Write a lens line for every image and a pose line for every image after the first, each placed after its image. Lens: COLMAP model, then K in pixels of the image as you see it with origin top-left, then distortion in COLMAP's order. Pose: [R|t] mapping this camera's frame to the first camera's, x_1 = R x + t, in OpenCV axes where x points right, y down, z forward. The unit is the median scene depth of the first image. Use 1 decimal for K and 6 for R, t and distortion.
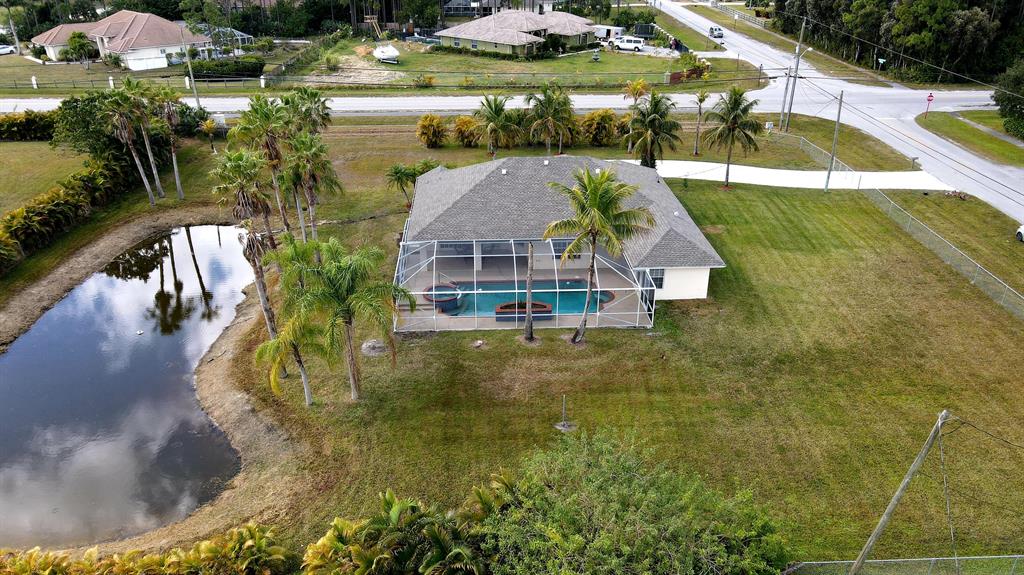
lens RADIAL K [[747.1, 0, 512.0], [0, 747.1, 287.5], [0, 0, 1]] dist [-0.027986, 0.062188]
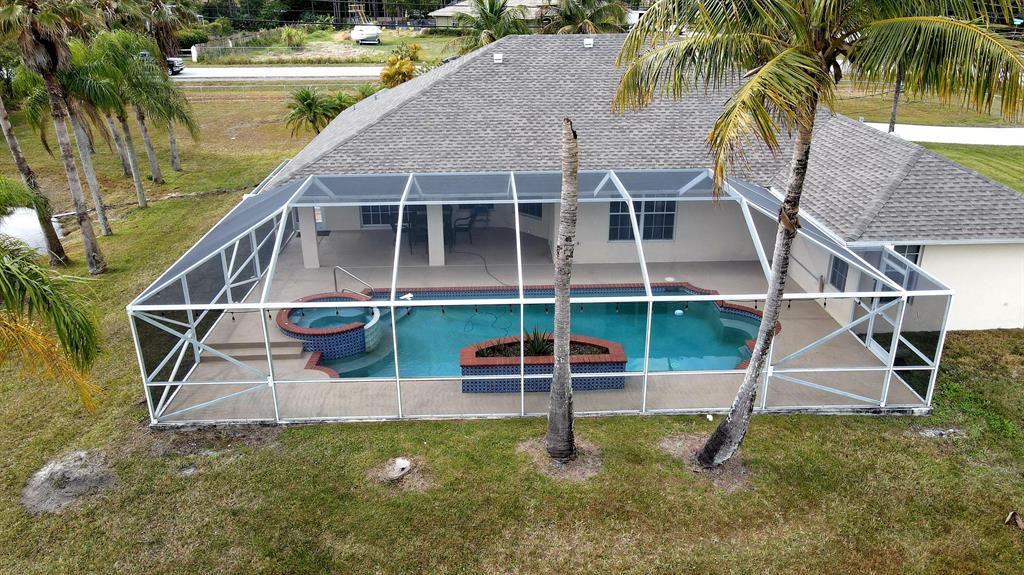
lens RADIAL K [[747.1, 0, 512.0], [0, 747.1, 287.5], [0, 0, 1]] dist [-0.027986, 0.062188]
pose [[0.999836, -0.000133, -0.018120, 0.007516], [-0.000950, 0.998216, -0.059707, 0.017552], [0.018096, 0.059714, 0.998051, 0.657666]]
